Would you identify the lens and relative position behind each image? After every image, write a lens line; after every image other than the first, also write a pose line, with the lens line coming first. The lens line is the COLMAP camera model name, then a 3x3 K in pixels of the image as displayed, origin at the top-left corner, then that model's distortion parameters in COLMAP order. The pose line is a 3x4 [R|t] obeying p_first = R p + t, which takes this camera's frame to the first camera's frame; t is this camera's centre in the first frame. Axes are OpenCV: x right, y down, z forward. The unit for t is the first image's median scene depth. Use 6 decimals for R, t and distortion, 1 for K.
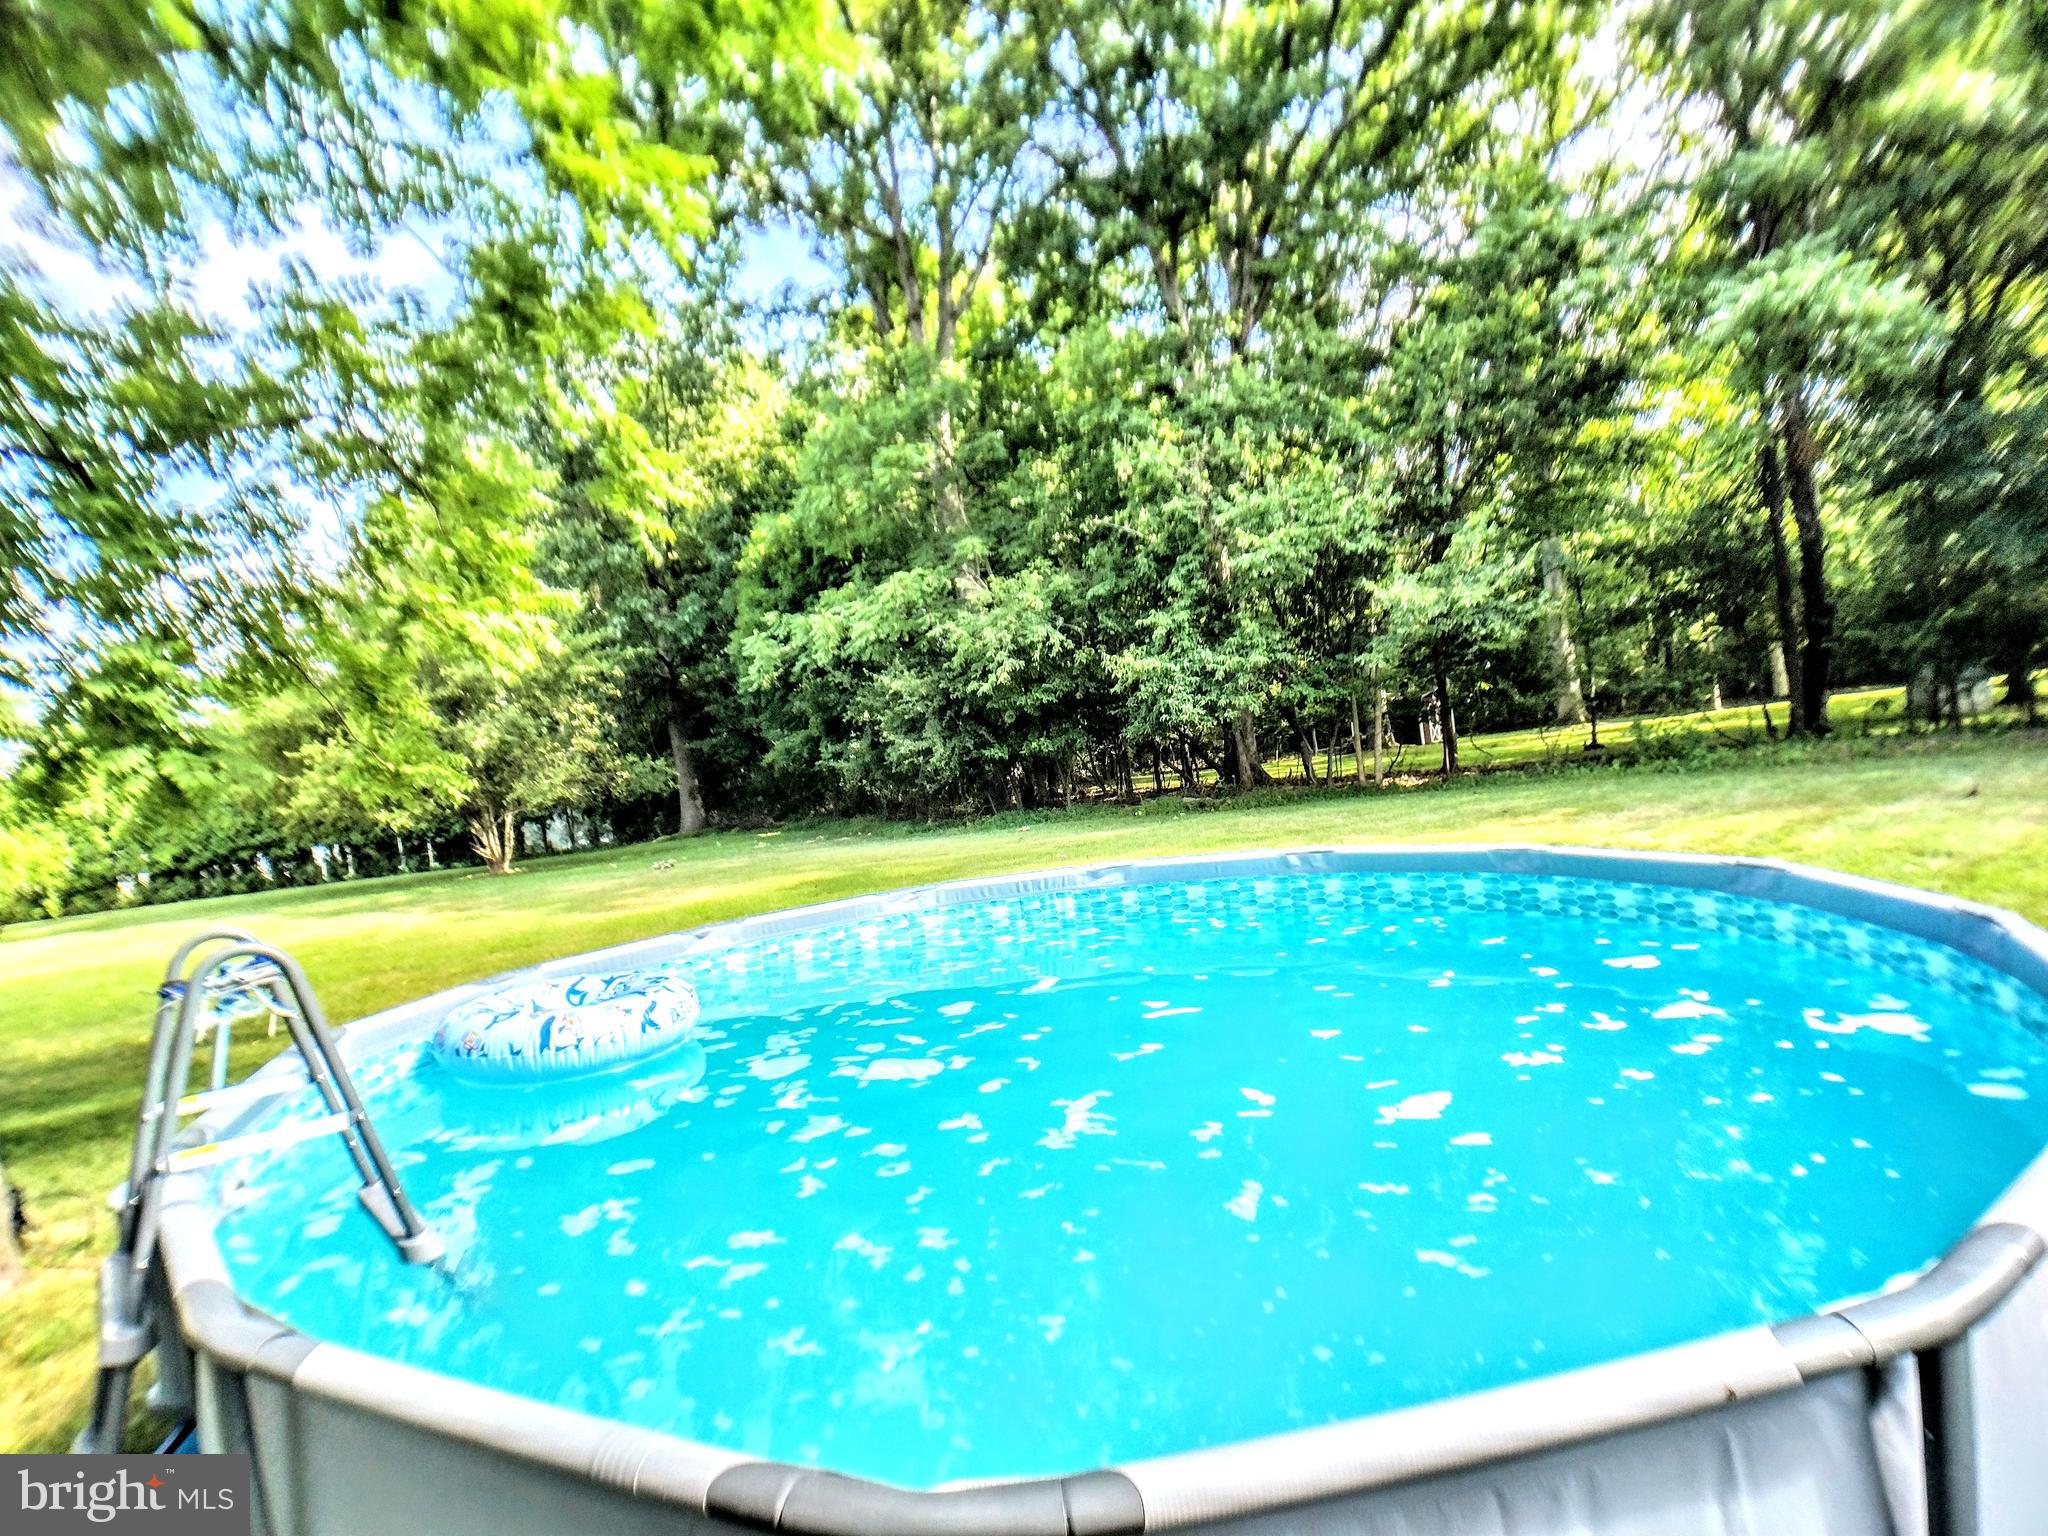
lens RADIAL K [[1070.6, 0, 1024.0], [0, 1070.6, 768.0], [0, 0, 1]] dist [-0.080894, 0.000638]
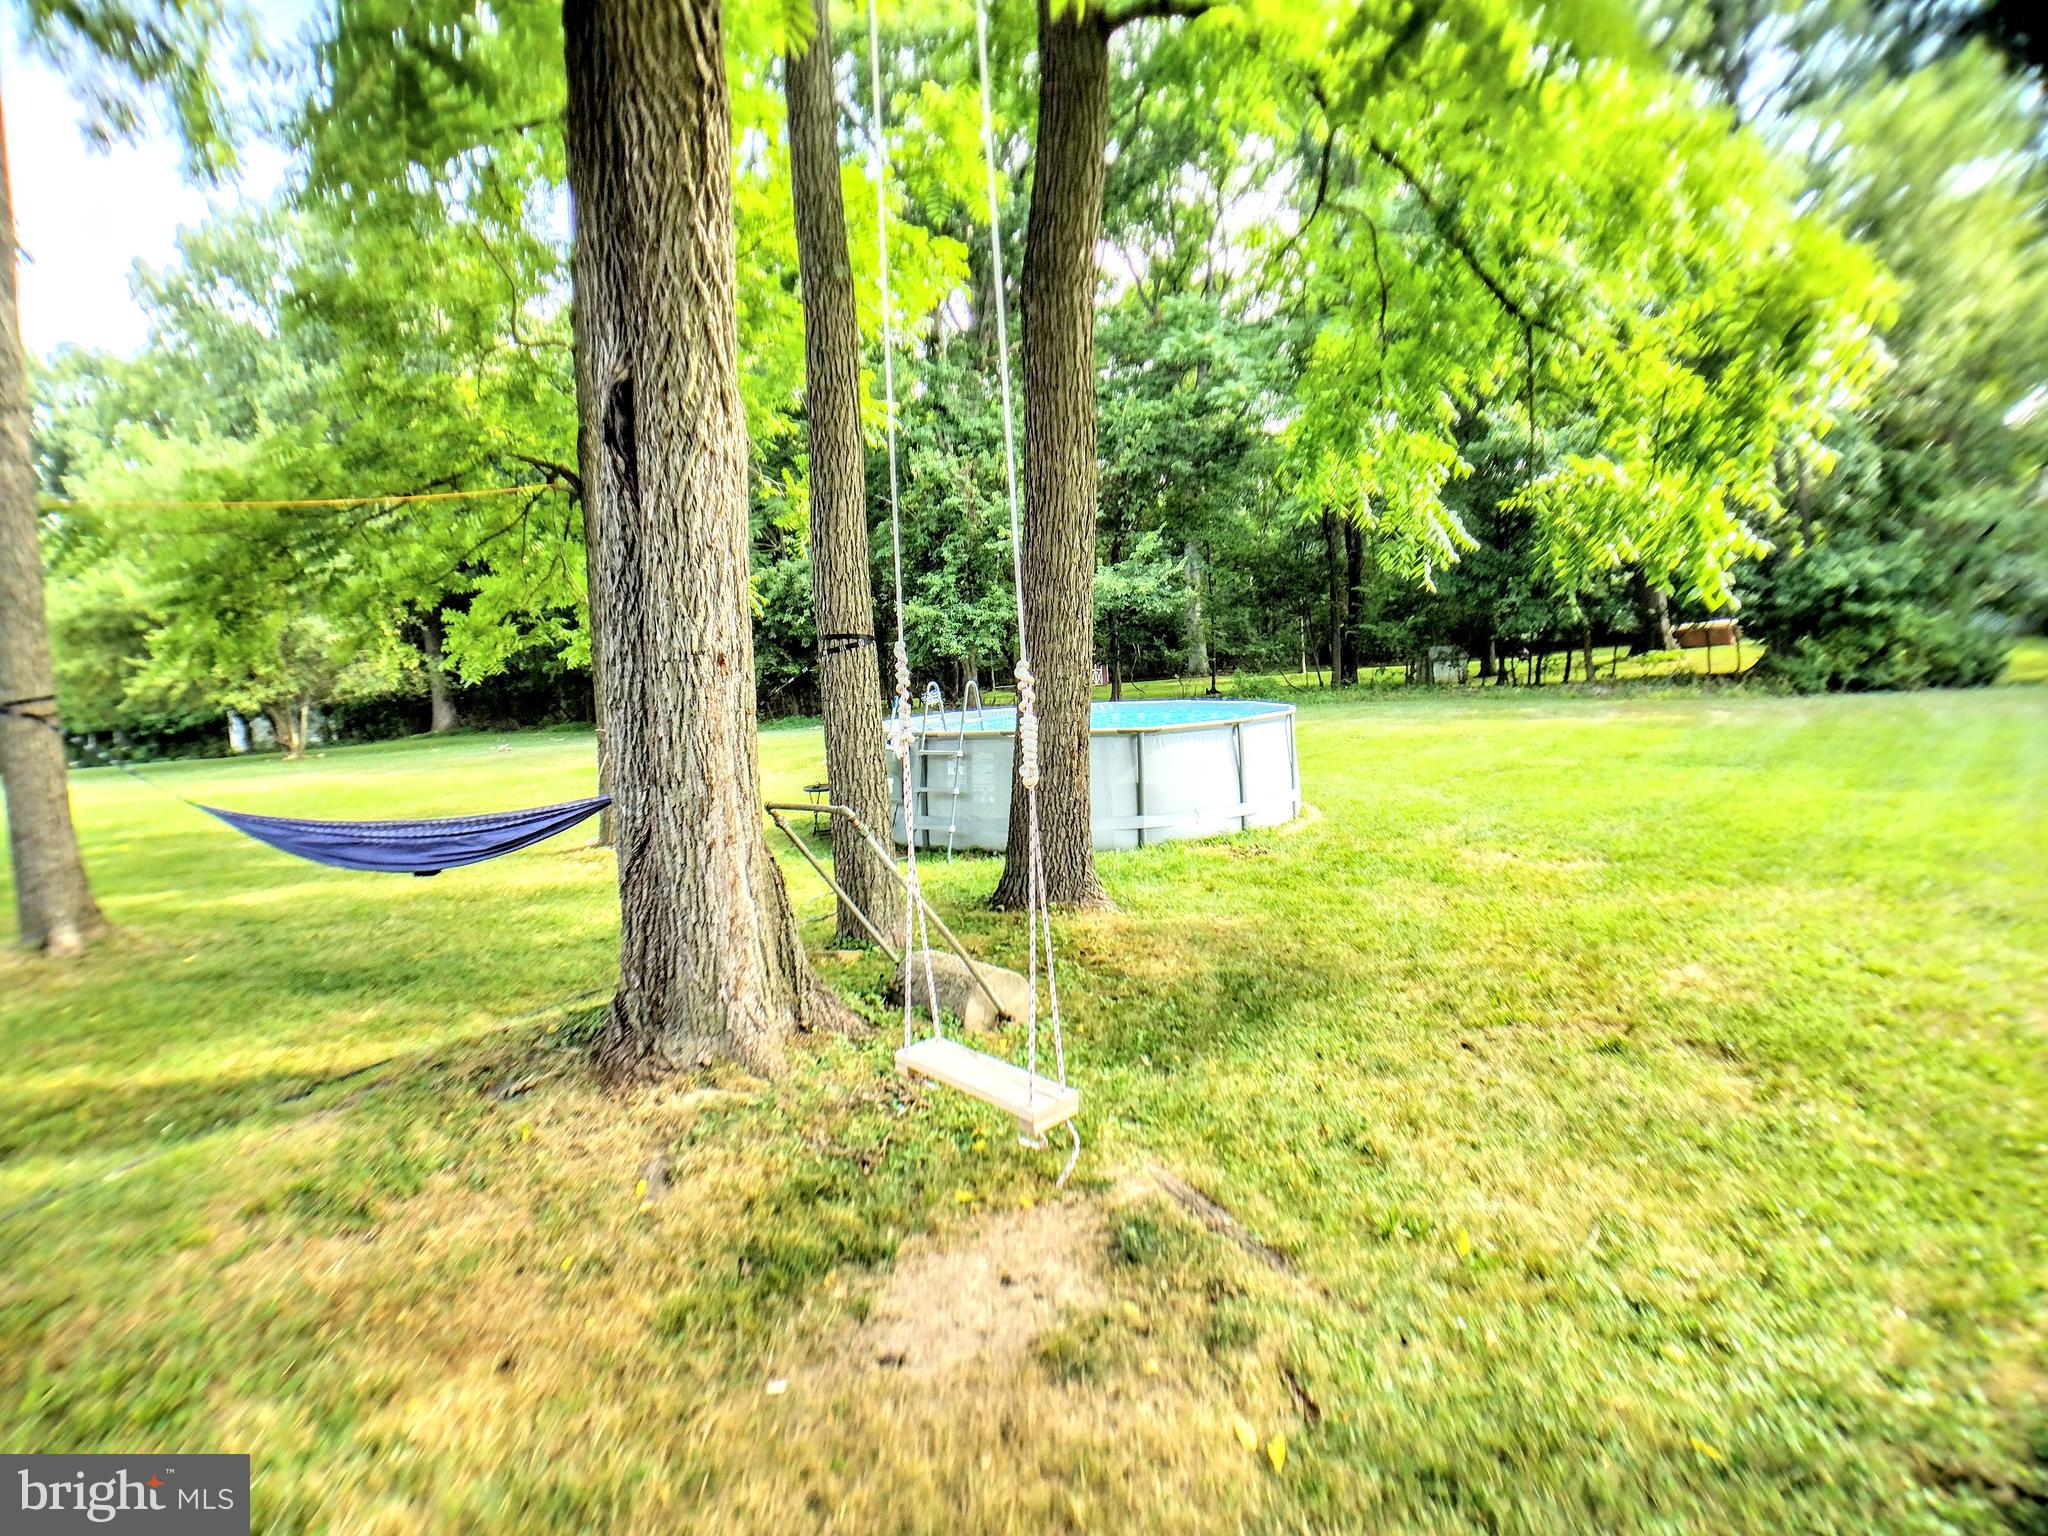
lens RADIAL K [[1070.6, 0, 1024.0], [0, 1070.6, 768.0], [0, 0, 1]] dist [-0.080894, 0.000638]
pose [[0.947018, 0.030598, 0.319719, -0.202847], [-0.049598, 0.997443, 0.051453, 0.029373], [-0.317327, -0.064585, 0.946114, -0.382979]]
